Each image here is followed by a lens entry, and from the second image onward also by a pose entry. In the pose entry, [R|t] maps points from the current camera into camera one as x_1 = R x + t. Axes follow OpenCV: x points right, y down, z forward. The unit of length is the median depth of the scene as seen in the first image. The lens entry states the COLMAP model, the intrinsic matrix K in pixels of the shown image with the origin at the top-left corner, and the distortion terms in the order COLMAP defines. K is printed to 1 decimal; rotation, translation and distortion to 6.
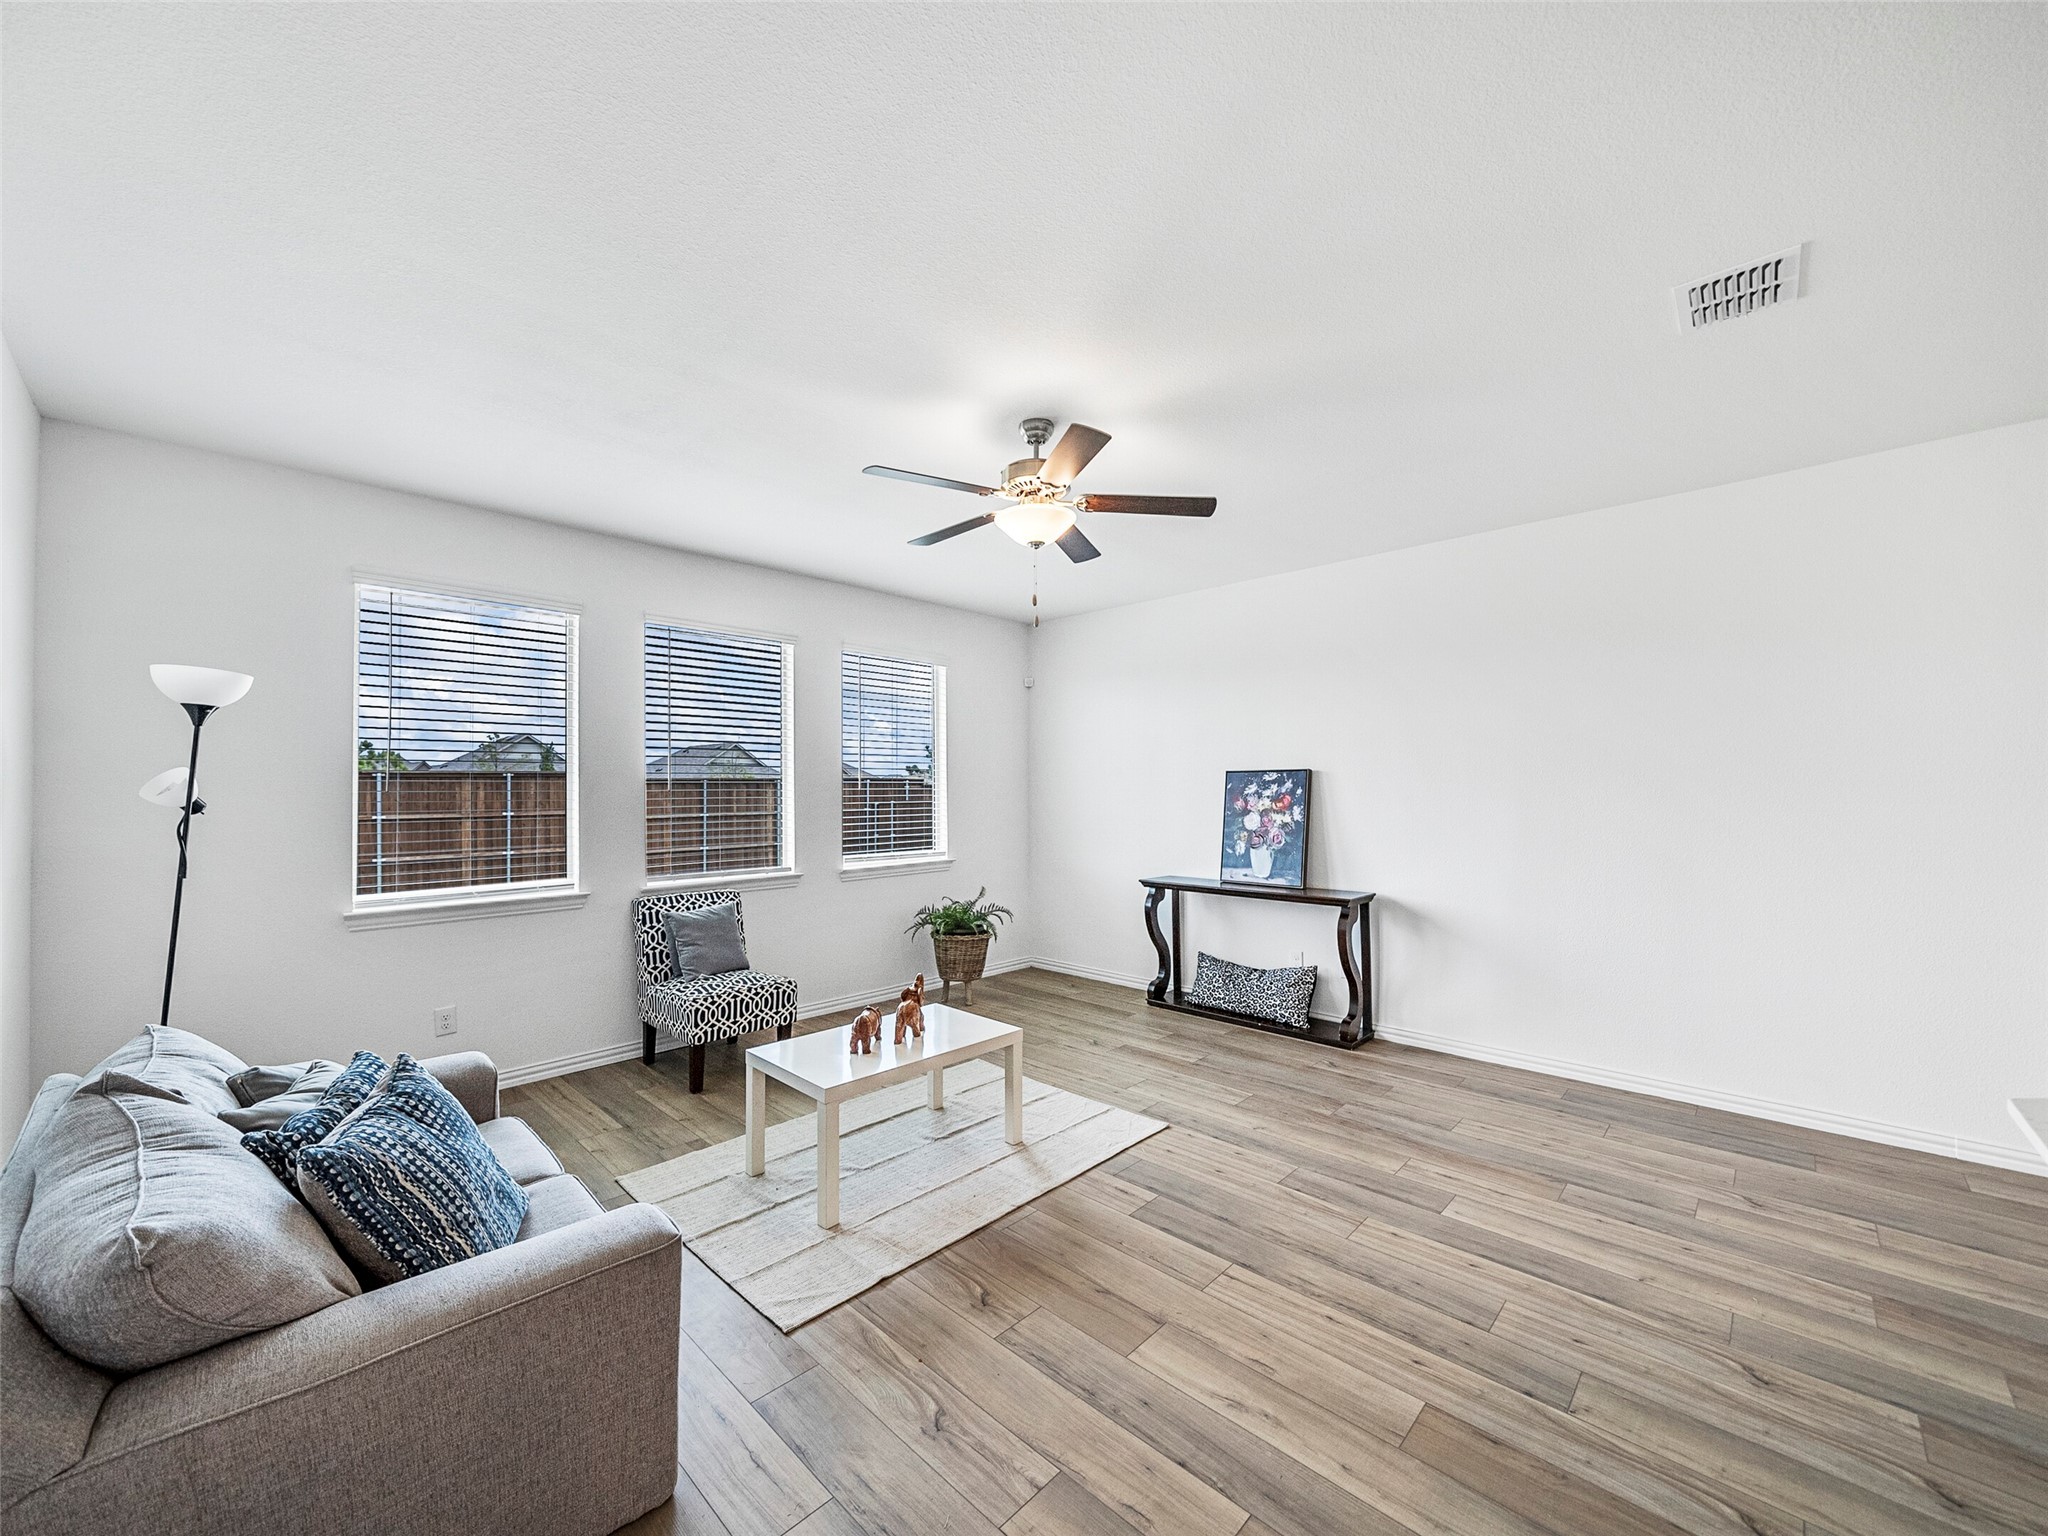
lens RADIAL K [[798.4, 0, 1027.3], [0, 798.4, 783.3], [0, 0, 1]] dist [-0.005495, -0.000645]
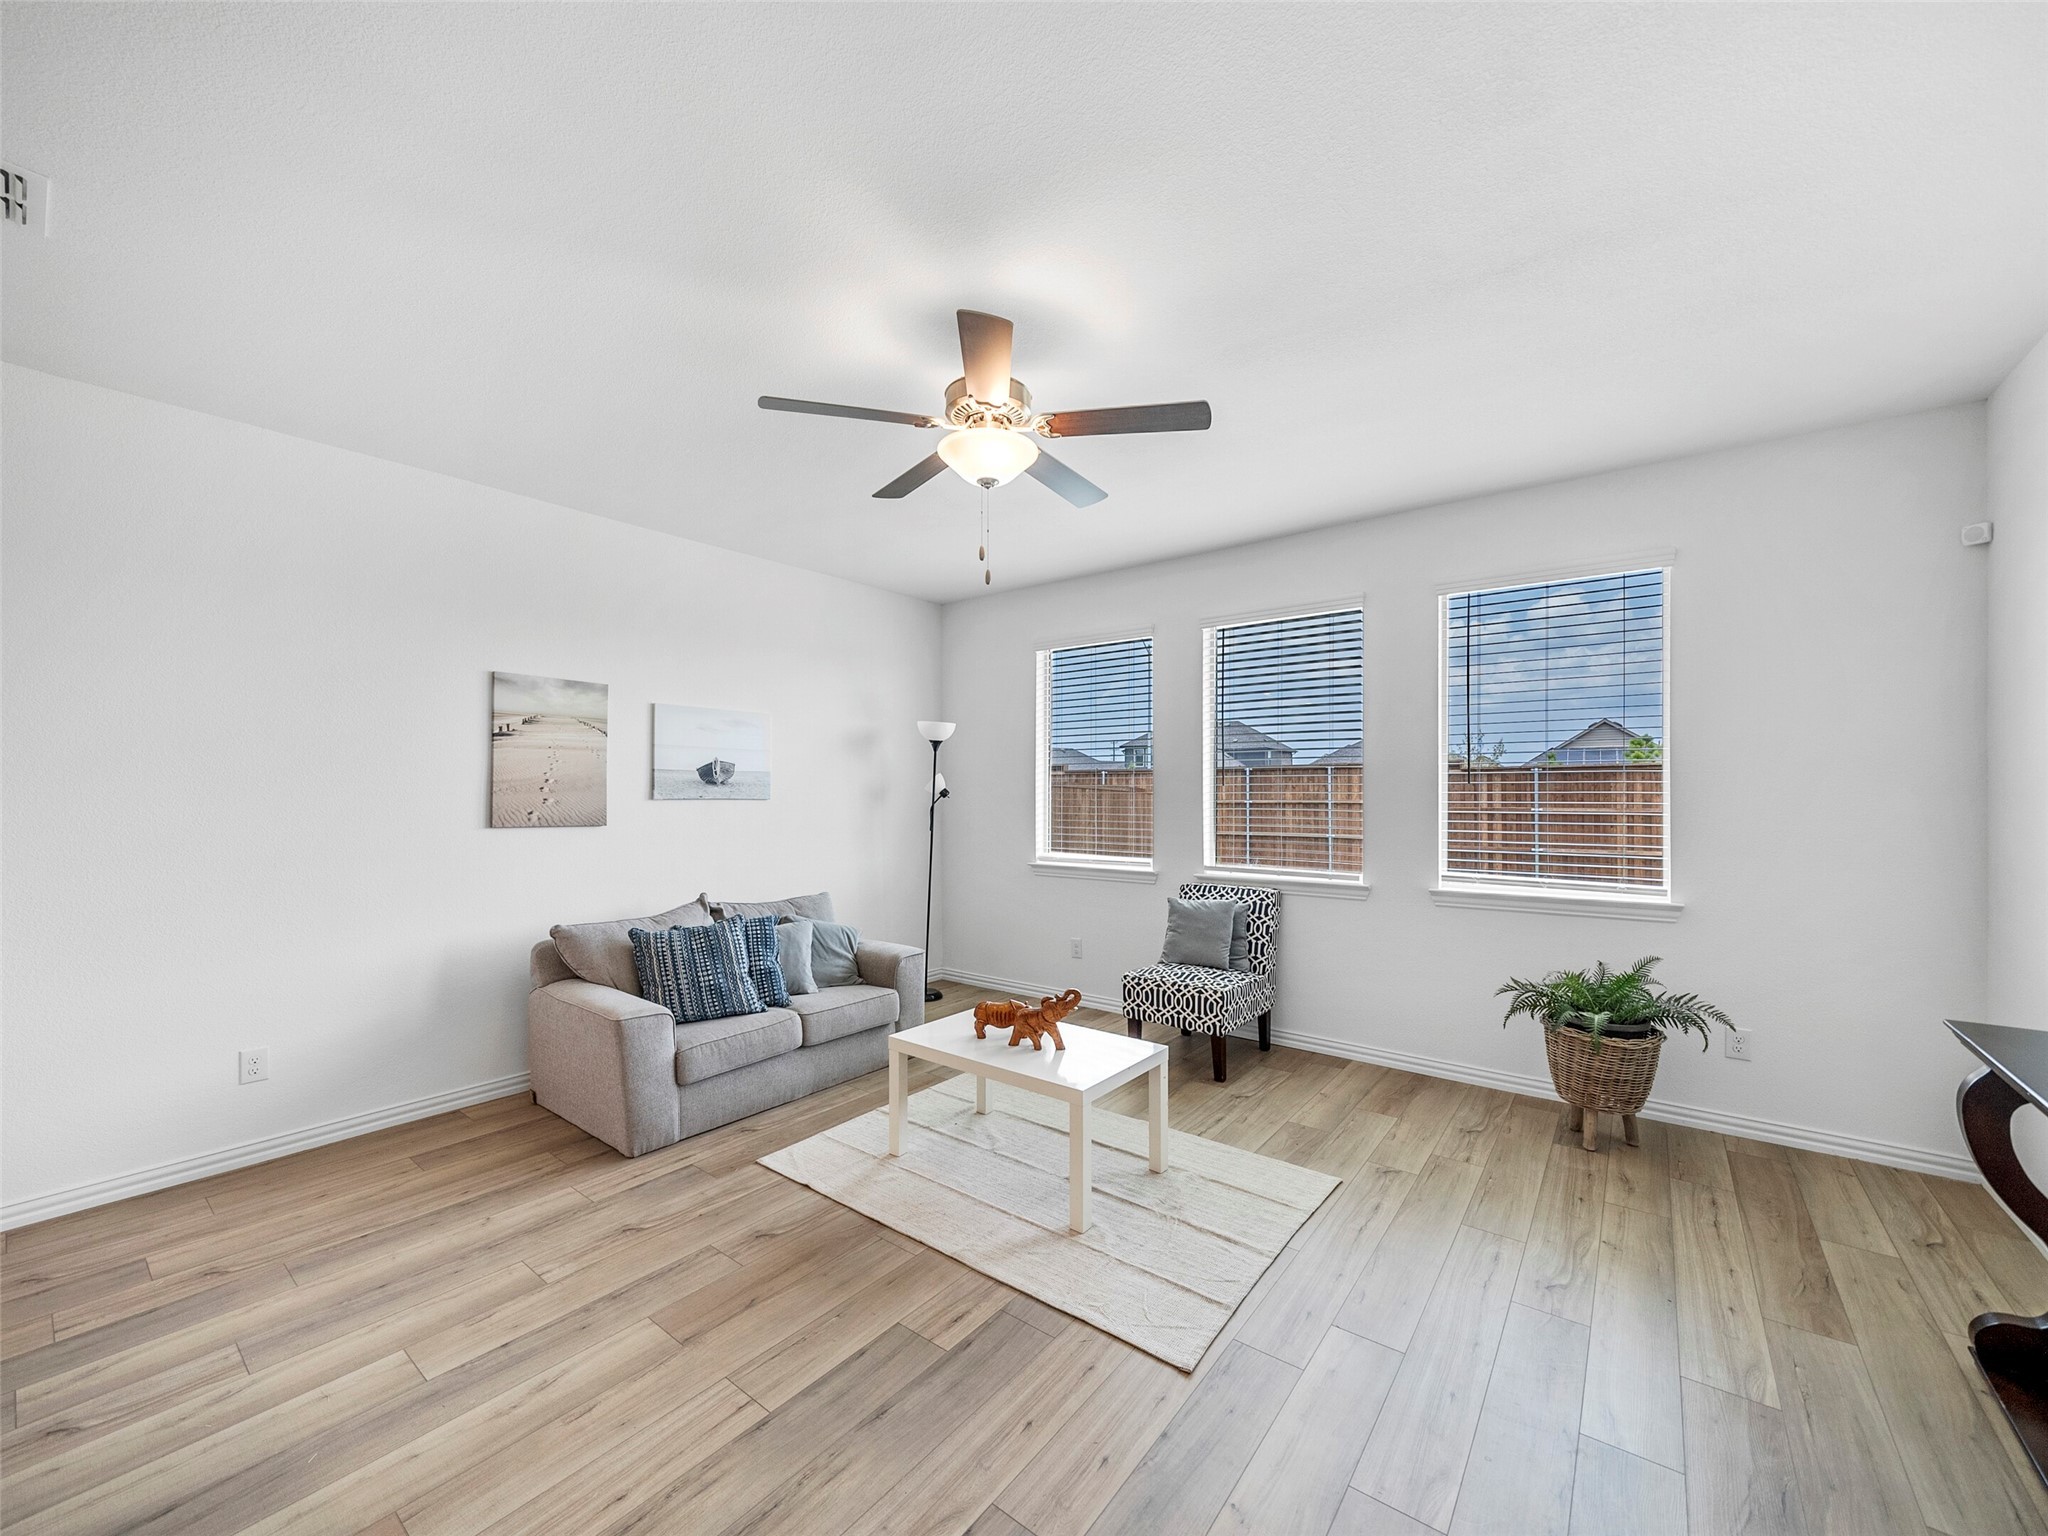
lens RADIAL K [[798.4, 0, 1016.7], [0, 798.4, 804.7], [0, 0, 1]] dist [-0.005495, -0.000645]
pose [[0.102443, 0.022700, -0.994480, 0.492079], [0.011869, 0.999641, 0.024040, 0.006662], [0.994668, -0.014266, 0.102136, 0.563092]]
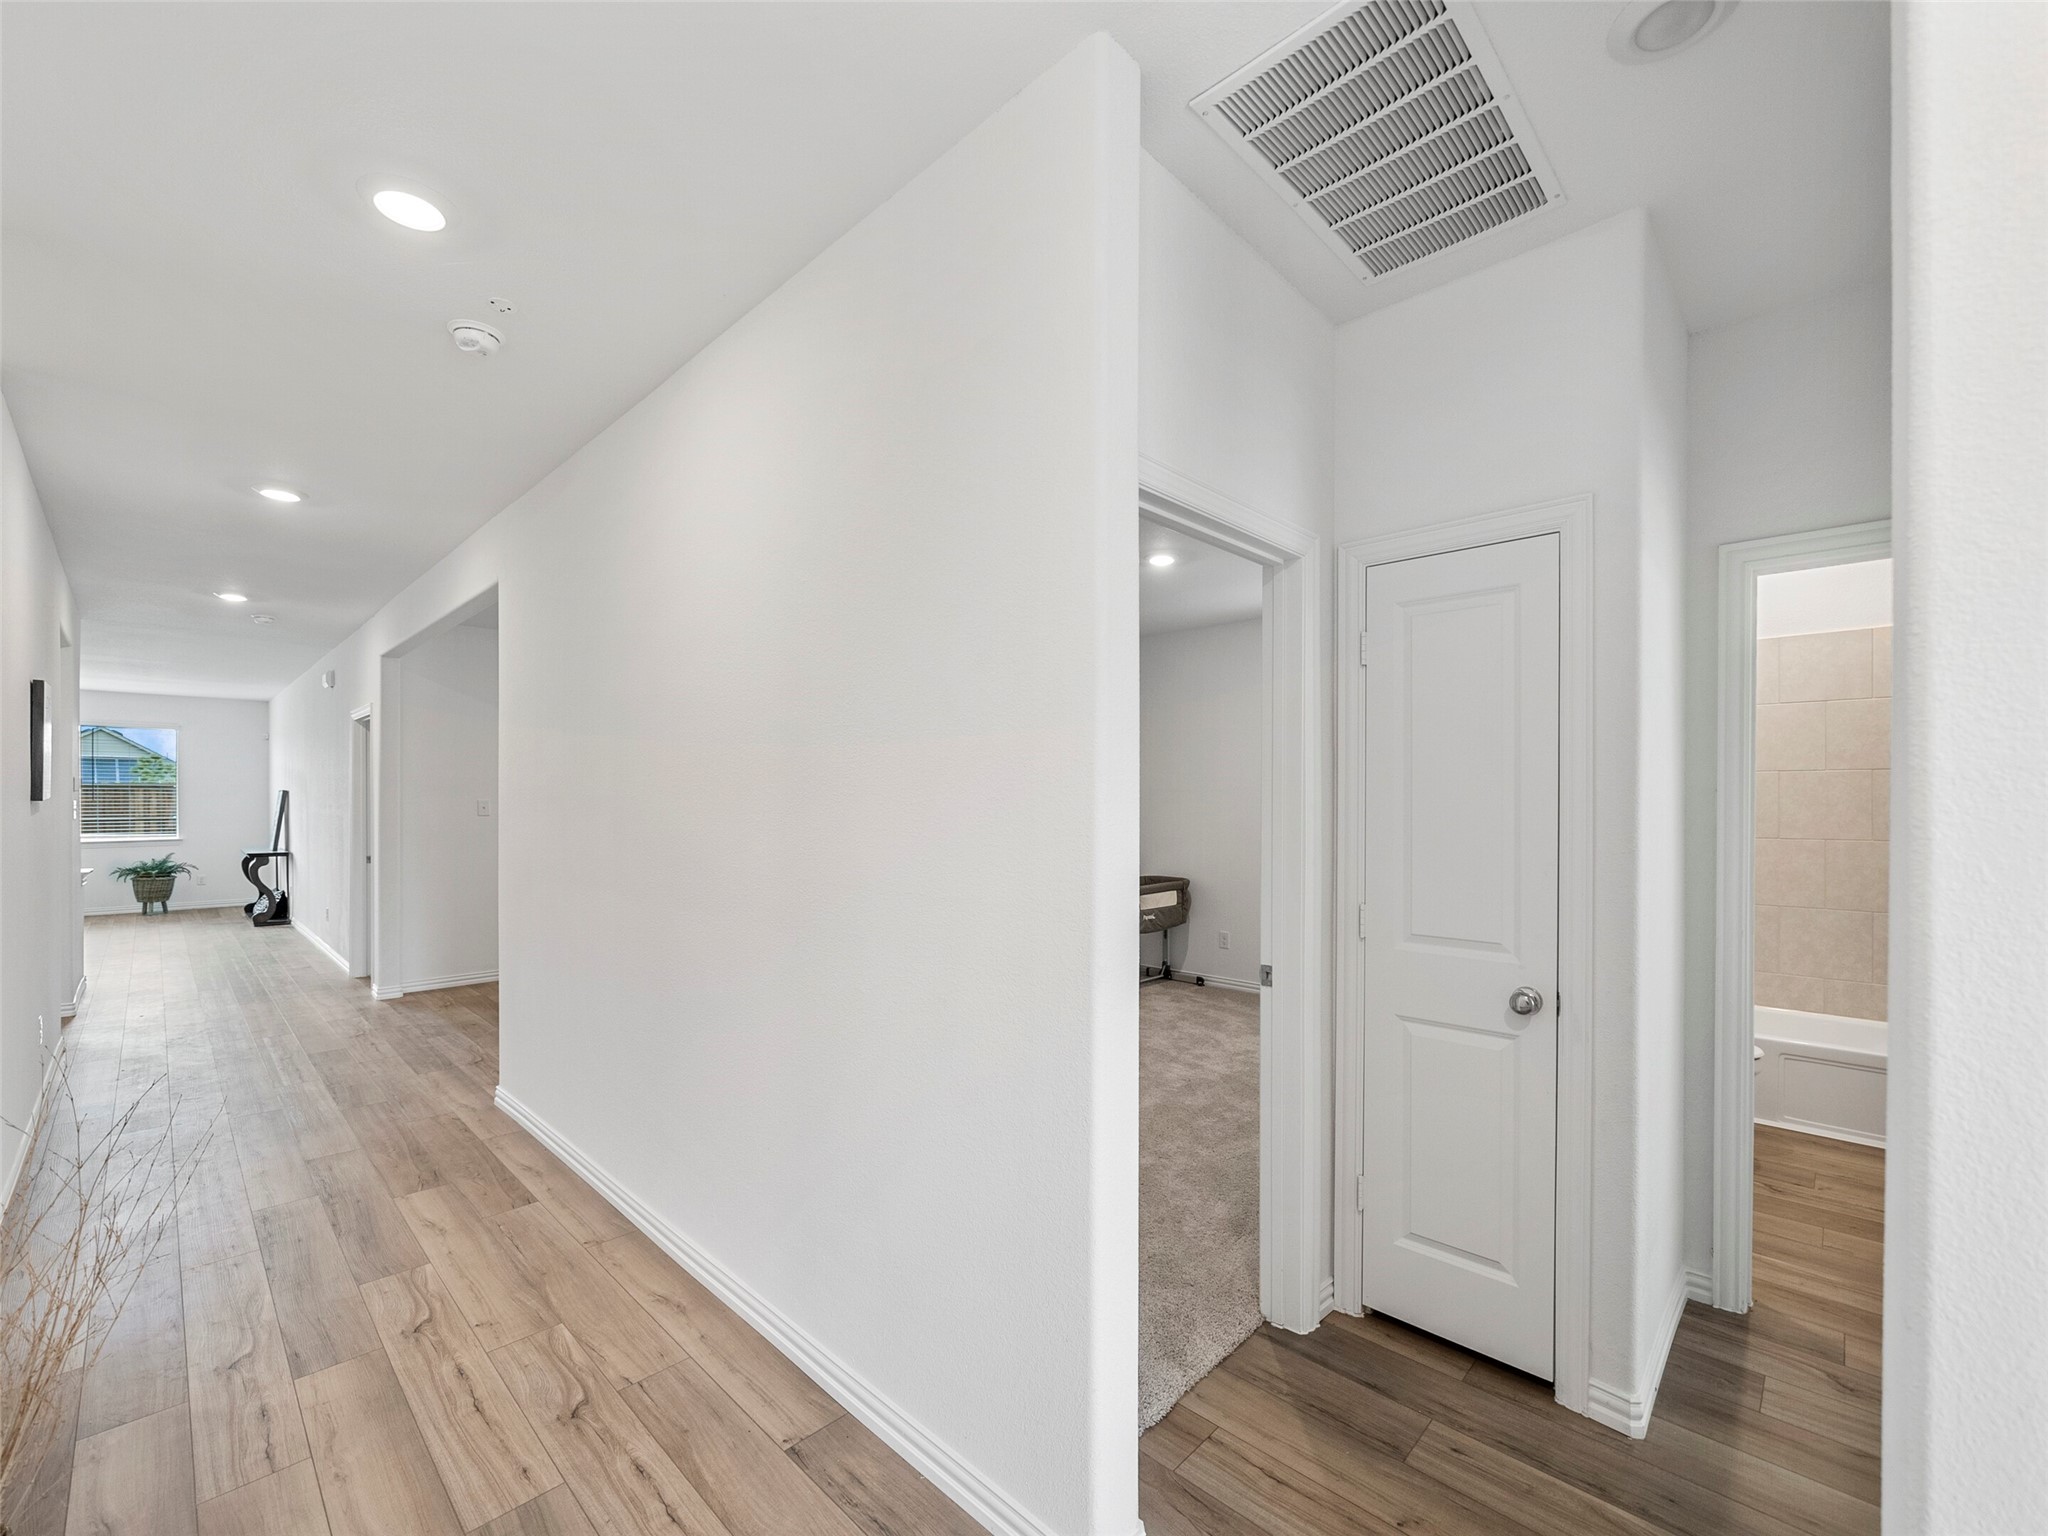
lens RADIAL K [[824.8, 0, 992.6], [0, 824.8, 812.5], [0, 0, 1]] dist [0.000145, -0.000206]
pose [[0.999857, -0.000455, -0.016932, 2.081164], [0.001009, 0.999462, 0.032770, -0.025591], [0.016908, -0.032782, 0.999320, -0.964997]]
